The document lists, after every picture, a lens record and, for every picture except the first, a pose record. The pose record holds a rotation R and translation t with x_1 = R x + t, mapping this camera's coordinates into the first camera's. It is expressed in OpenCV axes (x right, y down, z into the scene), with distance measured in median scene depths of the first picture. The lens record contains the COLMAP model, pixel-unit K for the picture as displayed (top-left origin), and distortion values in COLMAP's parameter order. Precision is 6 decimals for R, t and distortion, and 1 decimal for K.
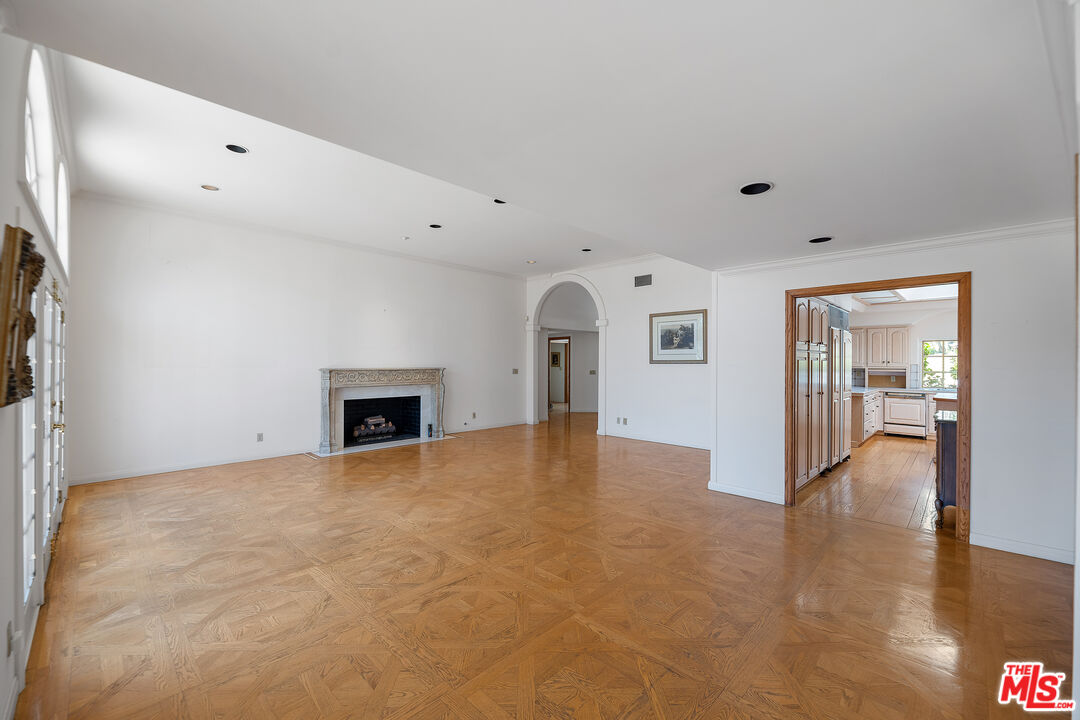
lens RADIAL K [[435.0, 0, 538.1], [0, 435.0, 361.8], [0, 0, 1]] dist [-0.001400, -0.000027]
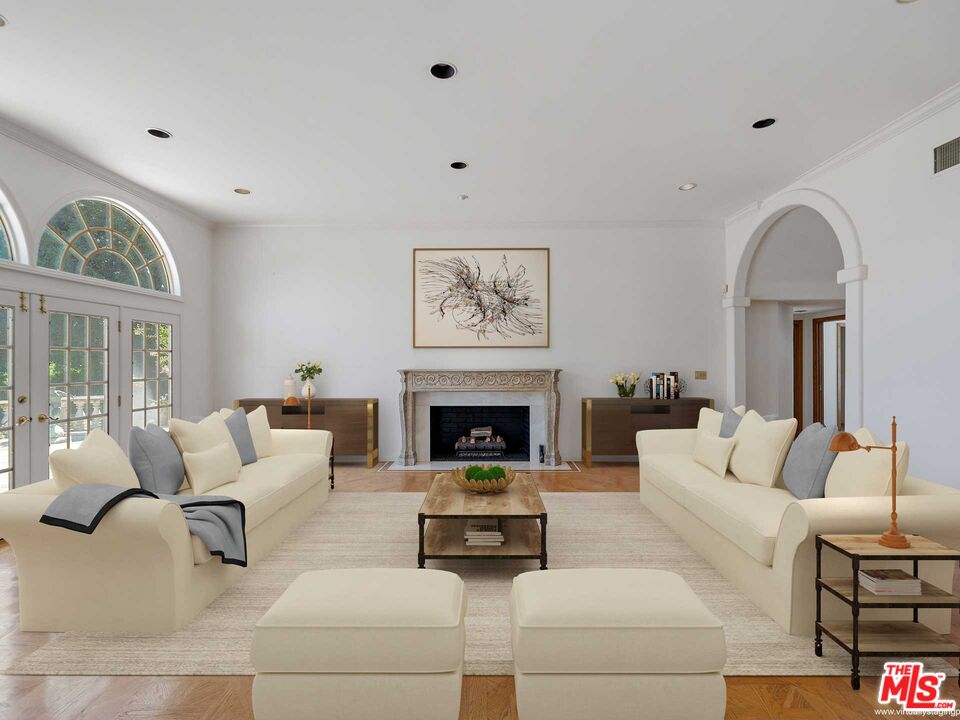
lens RADIAL K [[438.9, 0, 481.1], [0, 438.9, 359.4], [0, 0, 1]] dist [-0.003060, -0.000669]
pose [[0.691870, -0.007884, -0.721979, 0.221671], [0.007499, 0.999965, -0.003734, -0.000358], [0.721984, -0.002831, 0.691904, 0.415480]]
